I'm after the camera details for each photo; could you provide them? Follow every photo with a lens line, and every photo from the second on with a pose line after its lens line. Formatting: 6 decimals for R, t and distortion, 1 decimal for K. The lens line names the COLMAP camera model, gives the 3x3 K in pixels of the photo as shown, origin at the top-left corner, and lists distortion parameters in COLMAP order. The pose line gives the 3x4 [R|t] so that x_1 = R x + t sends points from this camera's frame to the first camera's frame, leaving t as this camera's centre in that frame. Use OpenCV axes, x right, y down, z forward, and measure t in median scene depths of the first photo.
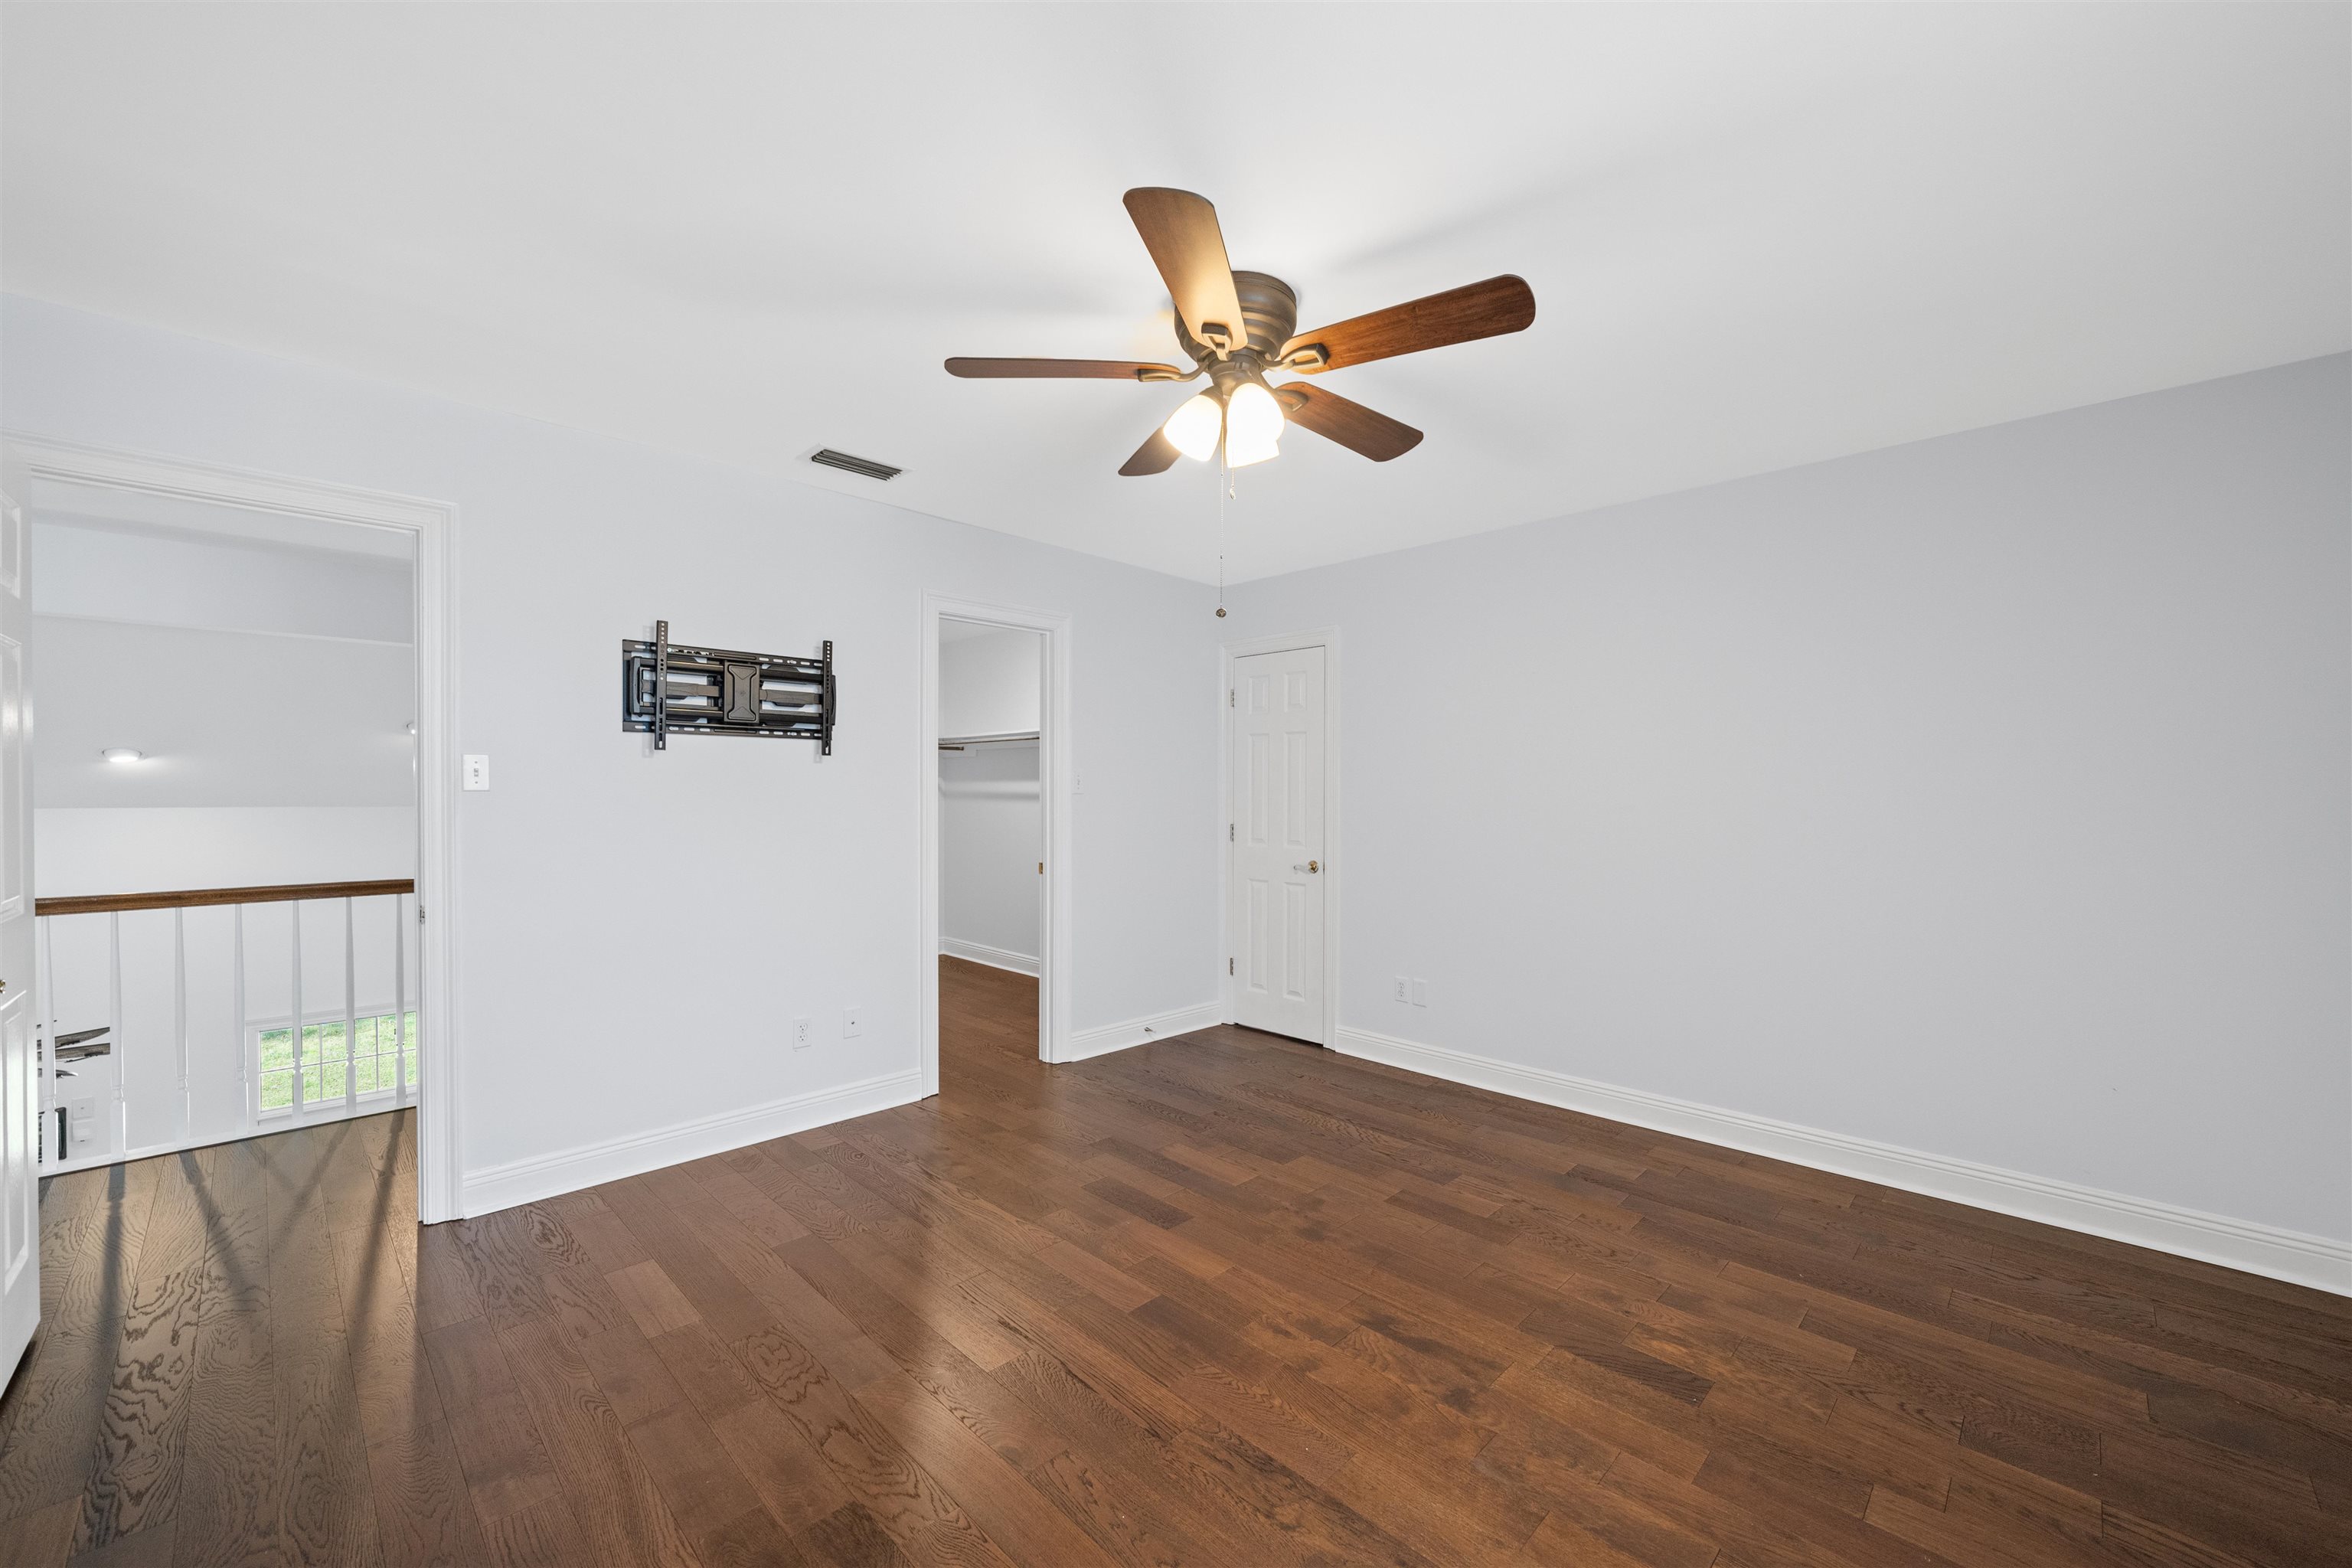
lens RADIAL K [[921.0, 0, 1183.6], [0, 921.0, 793.8], [0, 0, 1]] dist [-0.000659, 0.000043]
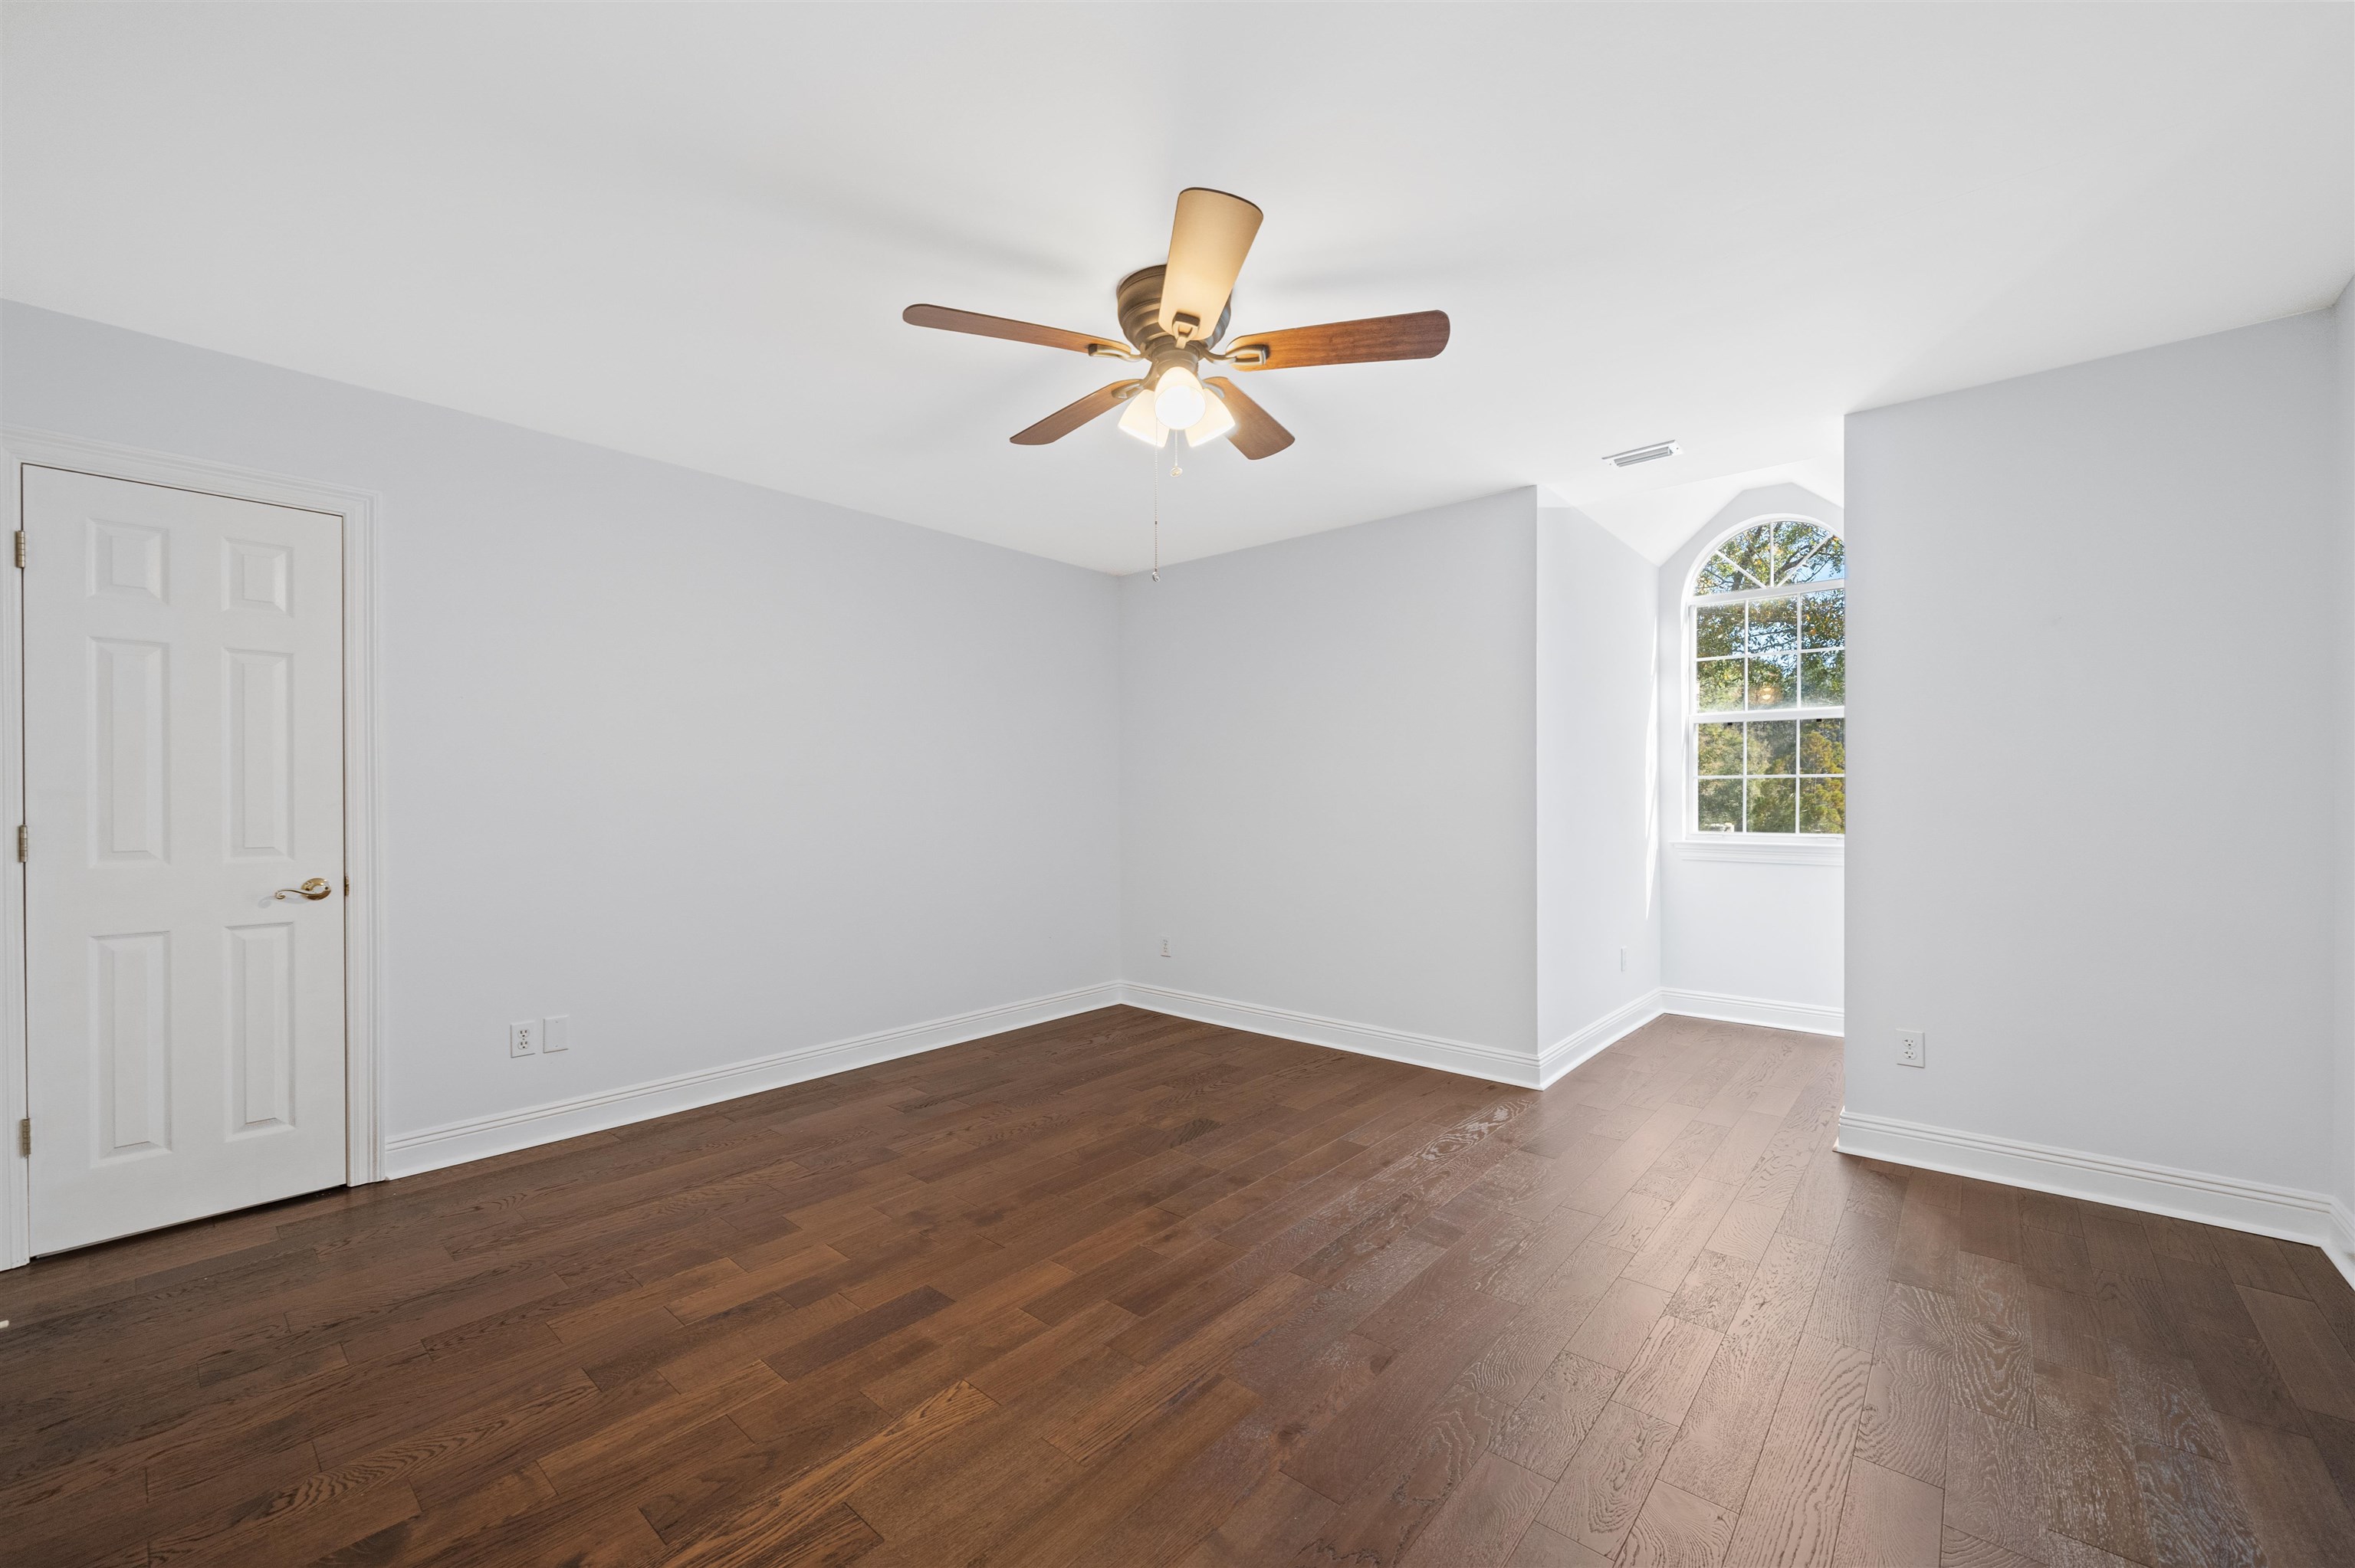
lens RADIAL K [[922.1, 0, 1185.1], [0, 922.1, 793.8], [0, 0, 1]] dist [-0.000659, 0.000043]
pose [[-0.060885, -0.002338, 0.998142, -0.712519], [0.004651, 0.999986, 0.002626, 0.030877], [-0.998134, 0.004802, -0.060874, 0.737912]]
